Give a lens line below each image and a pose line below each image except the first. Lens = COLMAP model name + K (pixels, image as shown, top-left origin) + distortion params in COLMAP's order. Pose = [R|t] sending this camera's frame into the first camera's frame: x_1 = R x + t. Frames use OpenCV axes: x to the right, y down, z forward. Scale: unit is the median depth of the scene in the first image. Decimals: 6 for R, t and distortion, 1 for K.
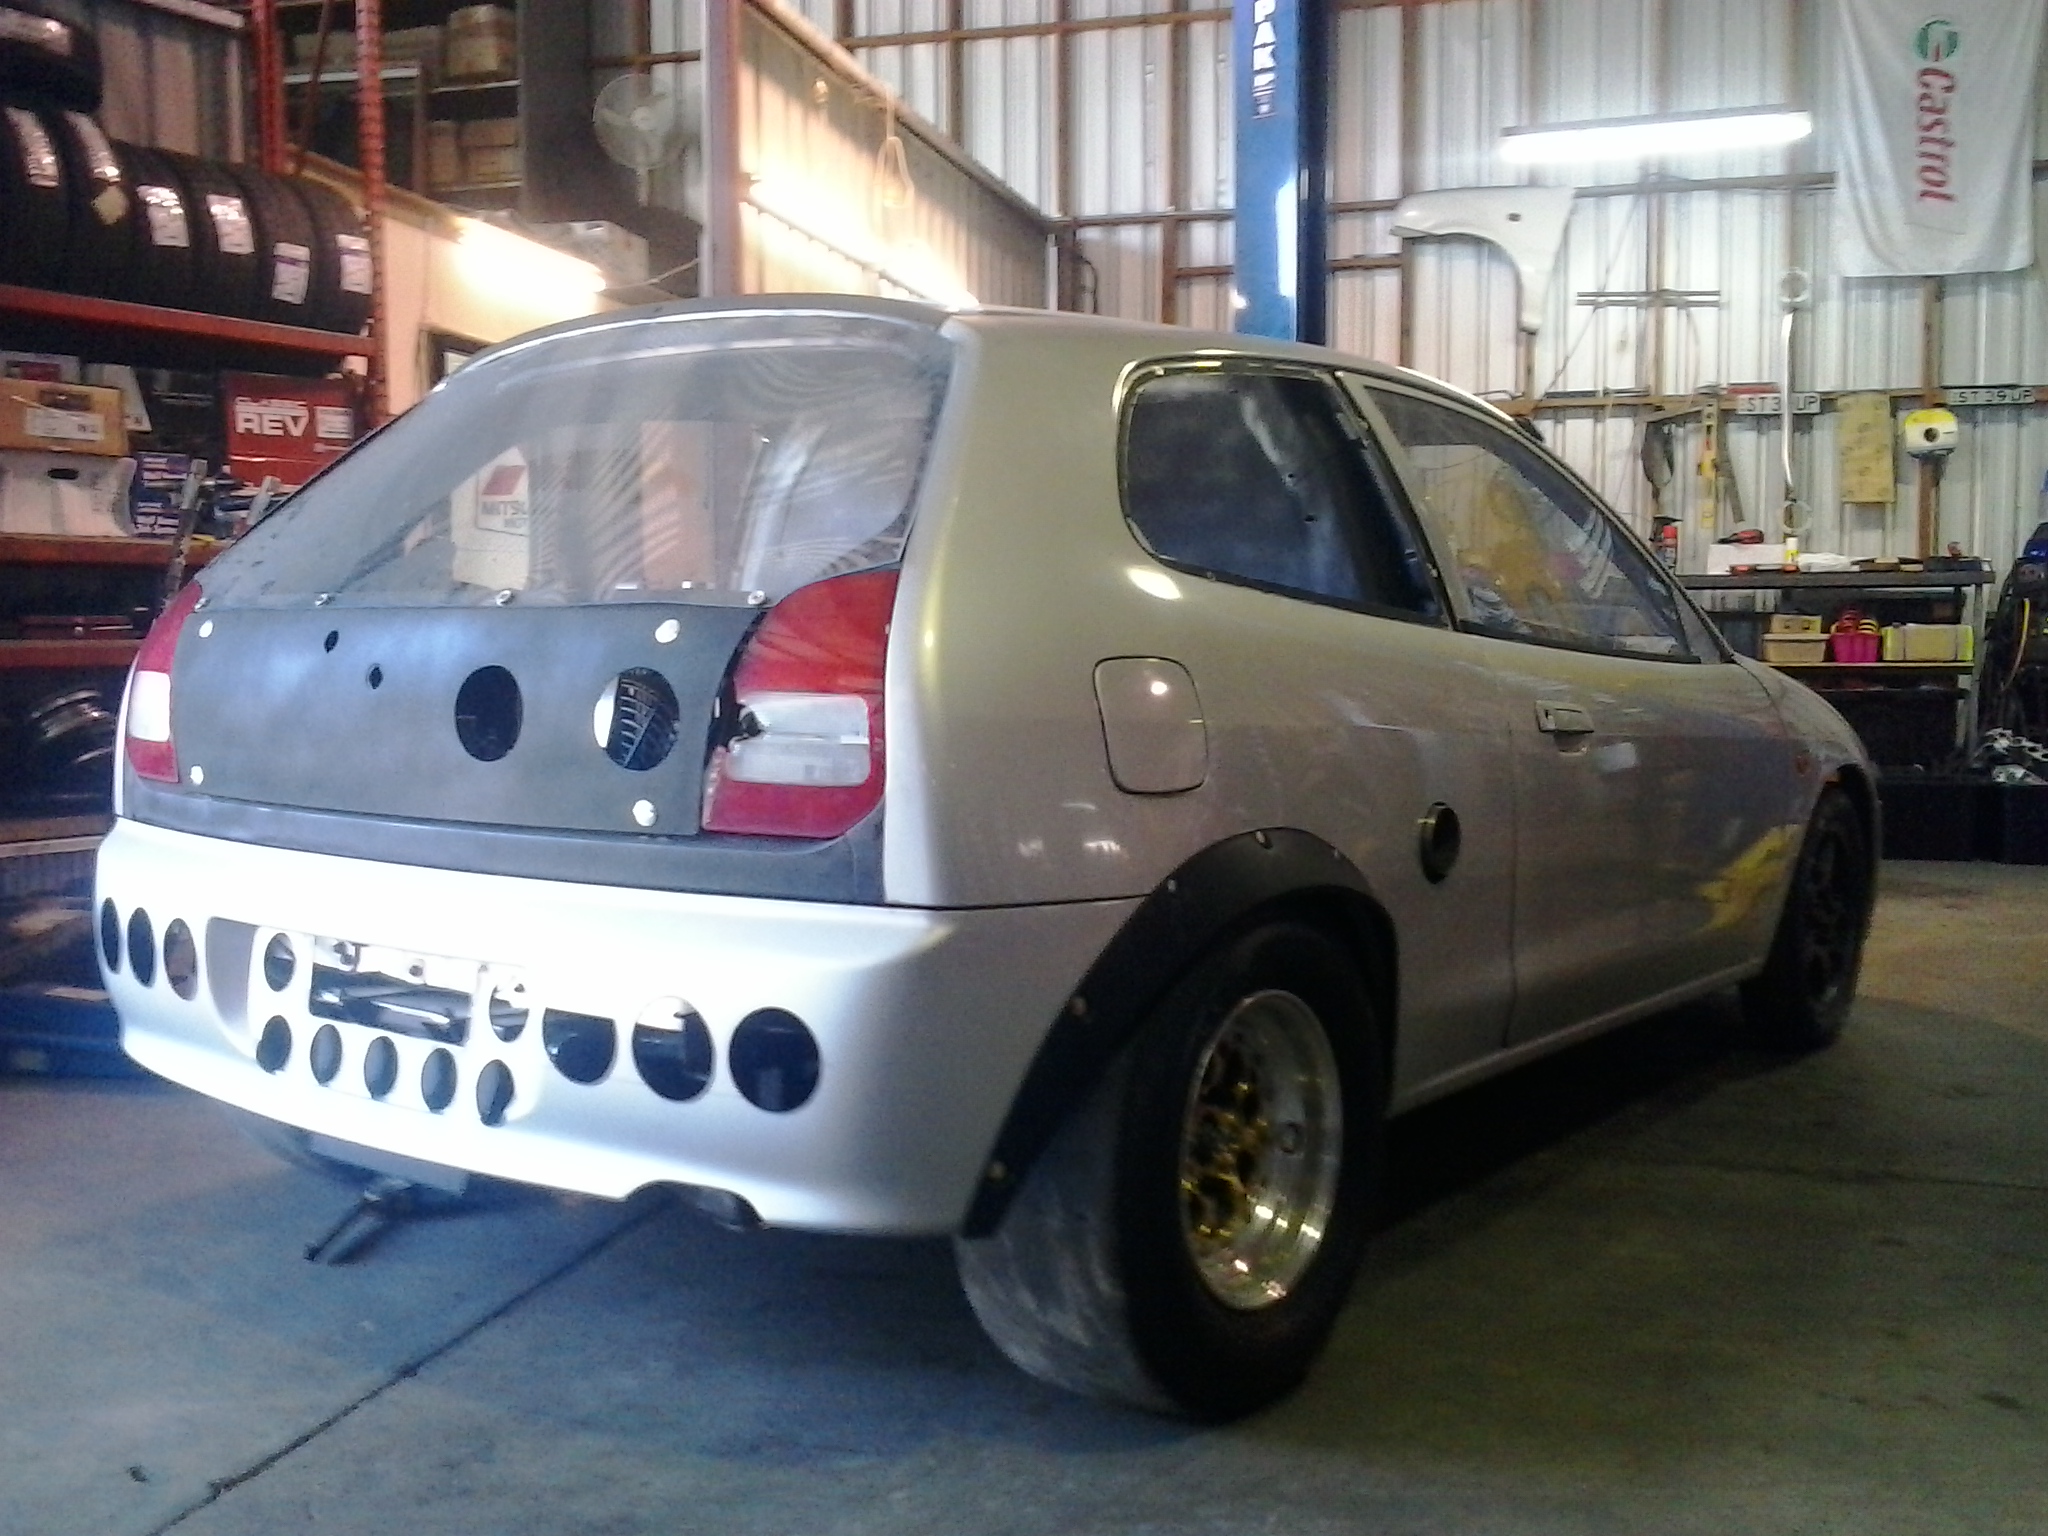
lens RADIAL K [[1933.2, 0, 986.7], [0, 1933.2, 824.3], [0, 0, 1]] dist [0.004397, 0.007154]
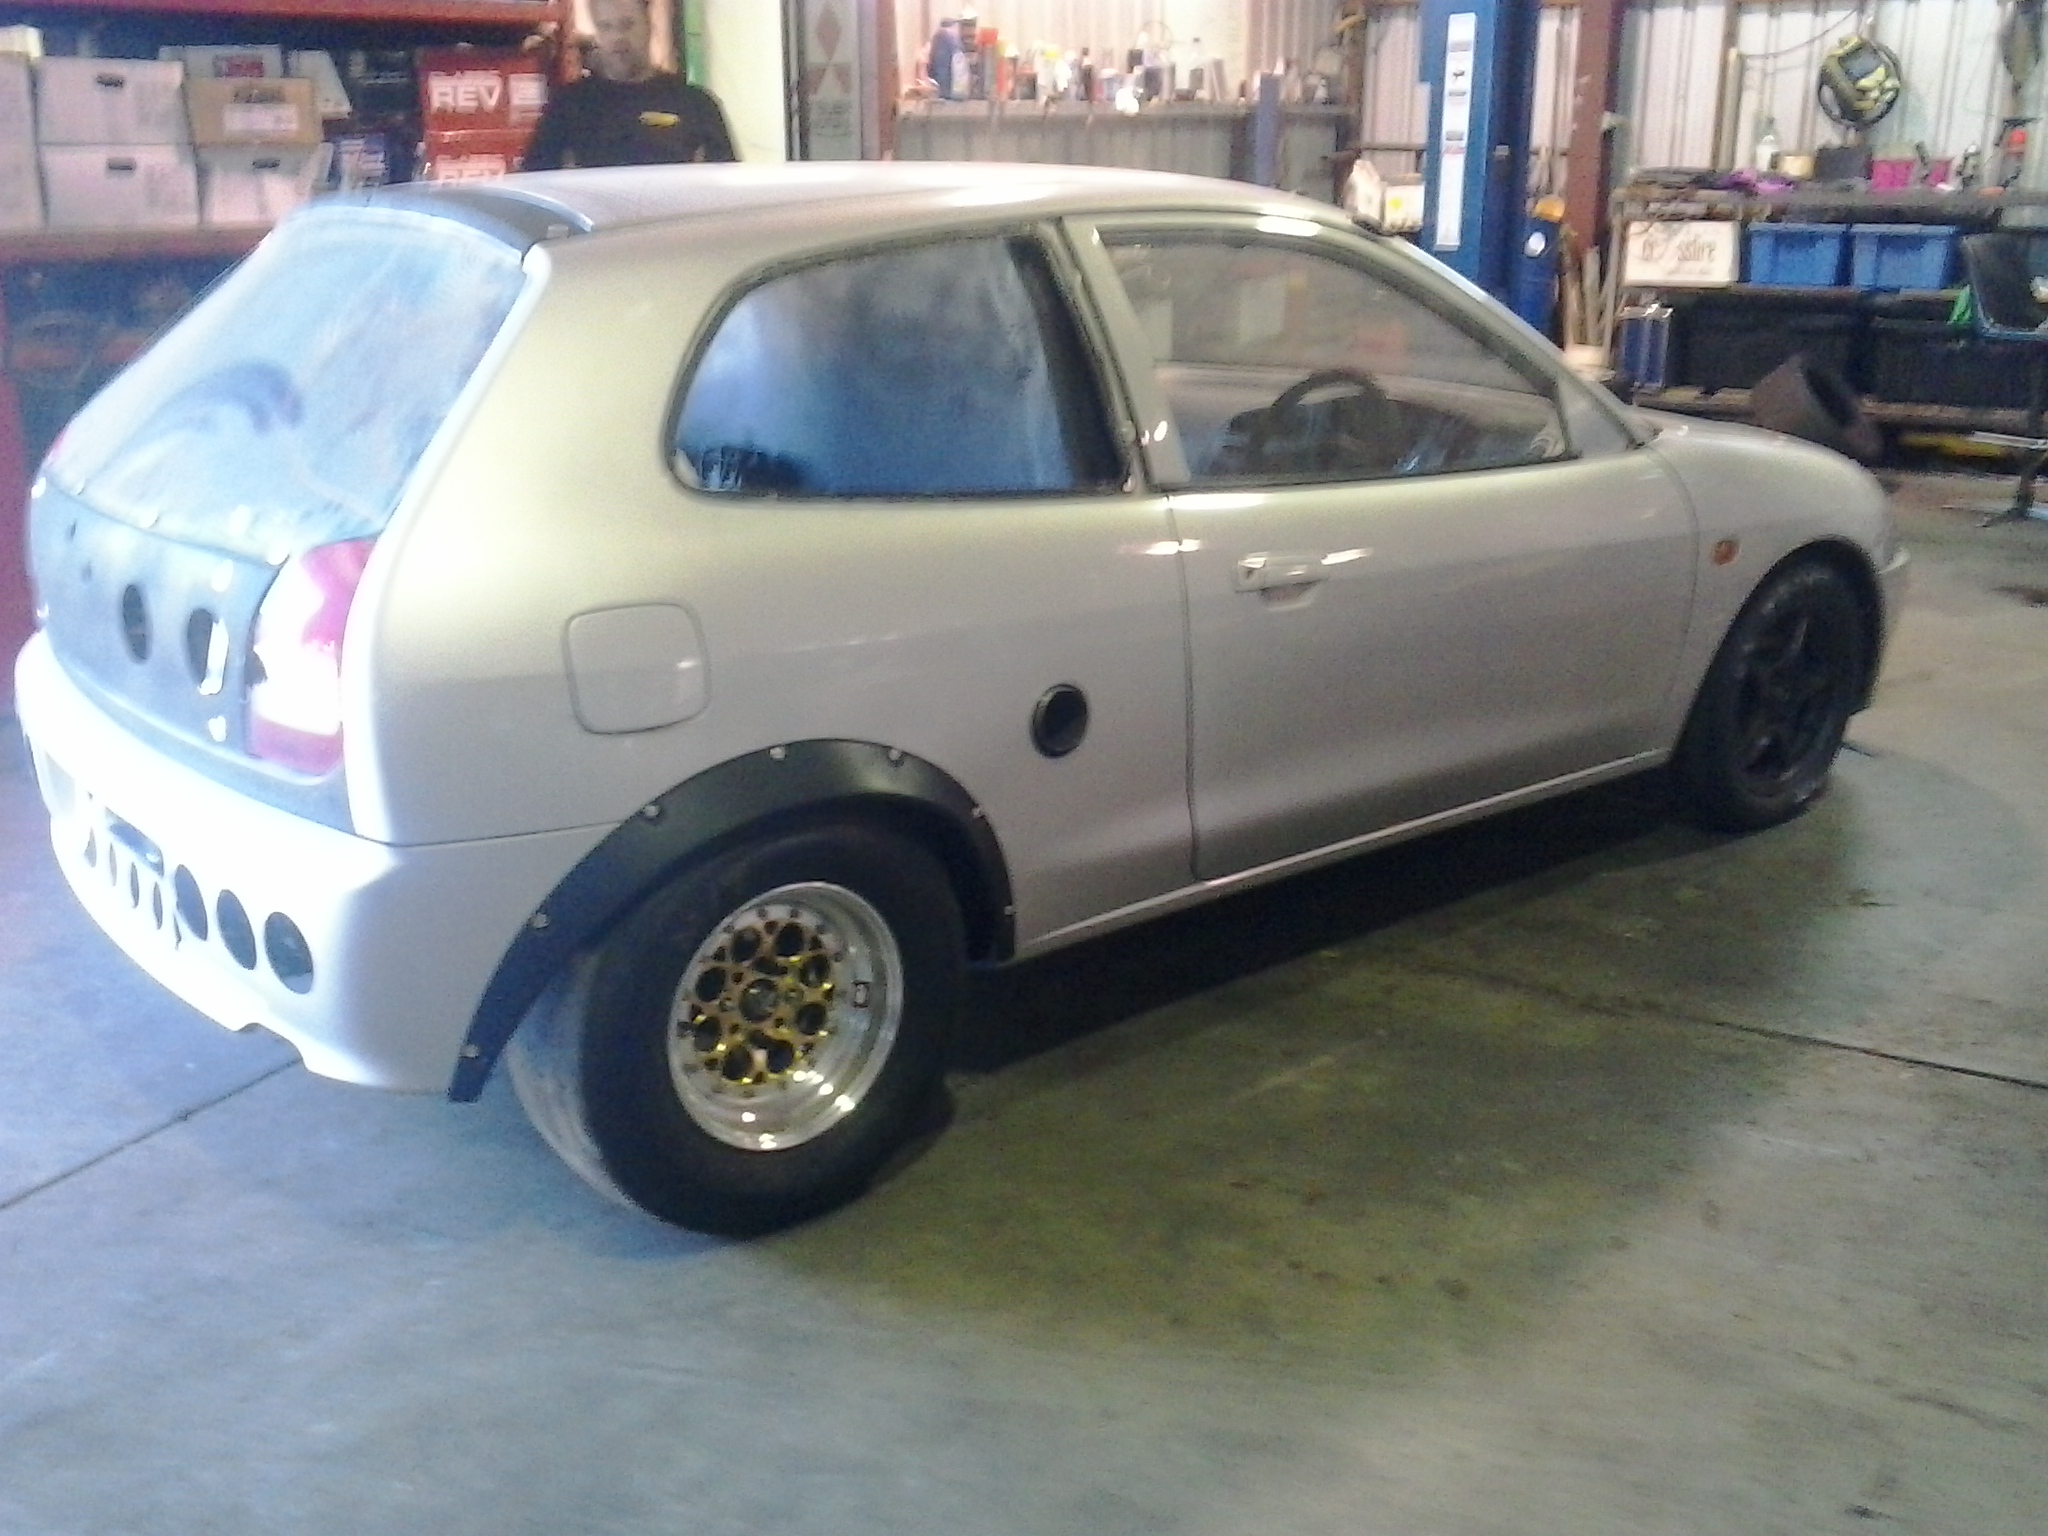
lens RADIAL K [[1936.1, 0, 988.6], [0, 1936.1, 765.7], [0, 0, 1]] dist [0.043747, -0.072217]
pose [[0.972618, 0.054216, -0.225997, 0.176067], [-0.007523, 0.979244, 0.202543, -0.072708], [0.232288, -0.195297, 0.952839, -0.012437]]
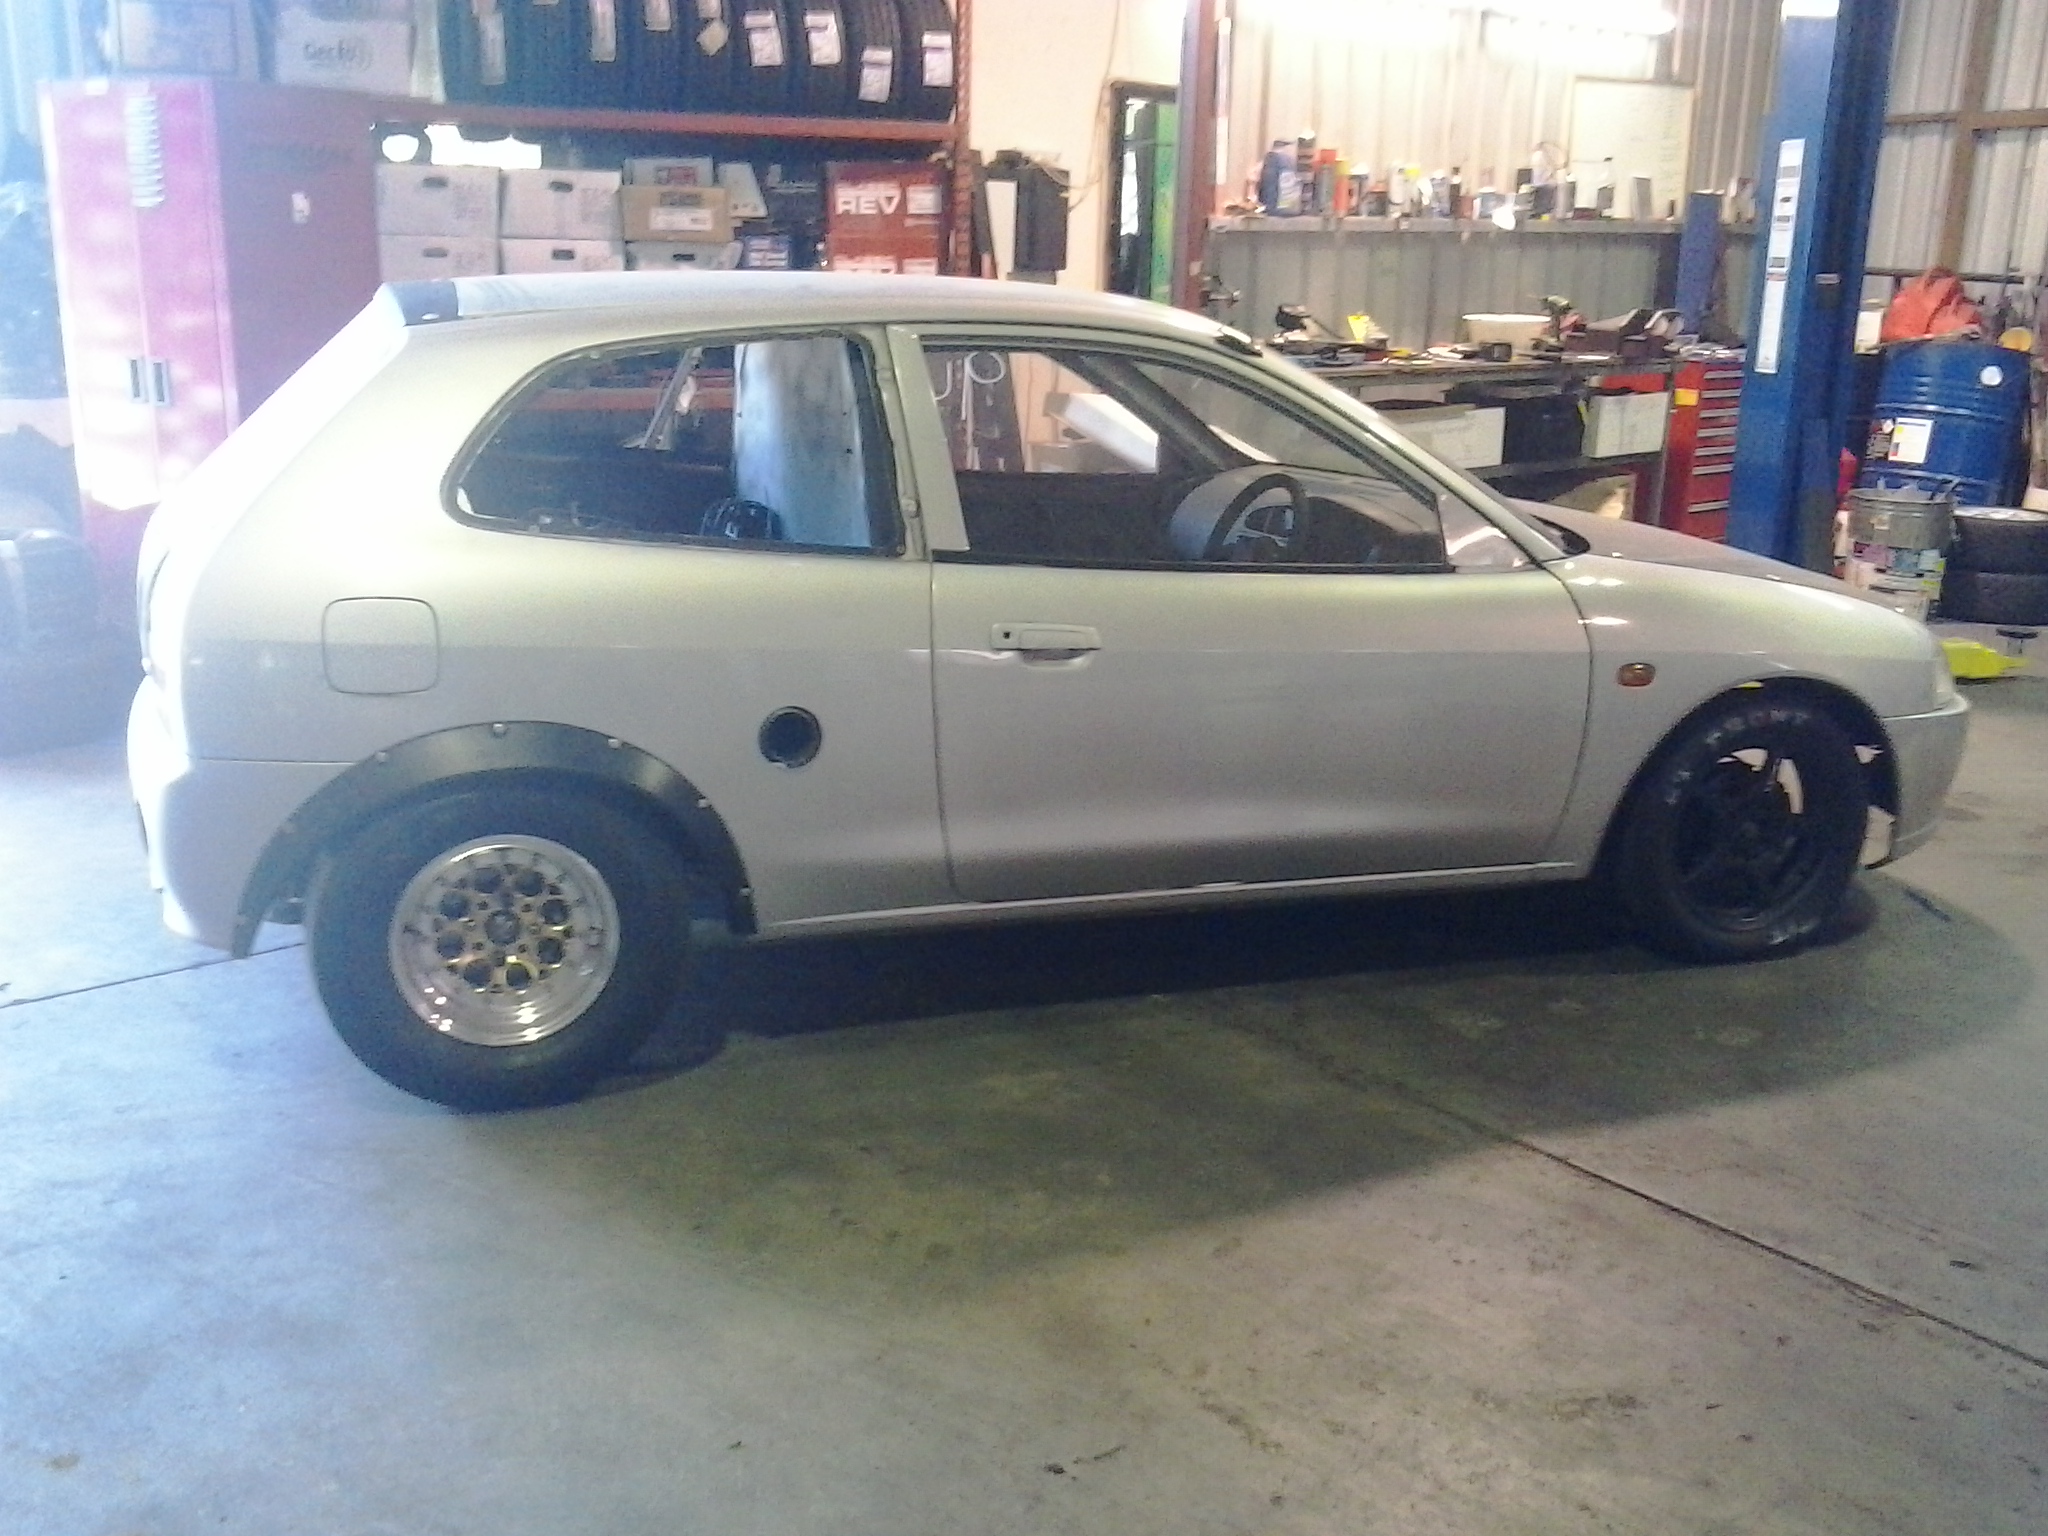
lens RADIAL K [[1936.1, 0, 988.6], [0, 1936.1, 765.7], [0, 0, 1]] dist [0.043747, -0.072217]
pose [[0.836921, 0.148436, -0.526811, 0.404234], [-0.068285, 0.983320, 0.168581, -0.078077], [0.543047, -0.105116, 0.833097, 0.003040]]
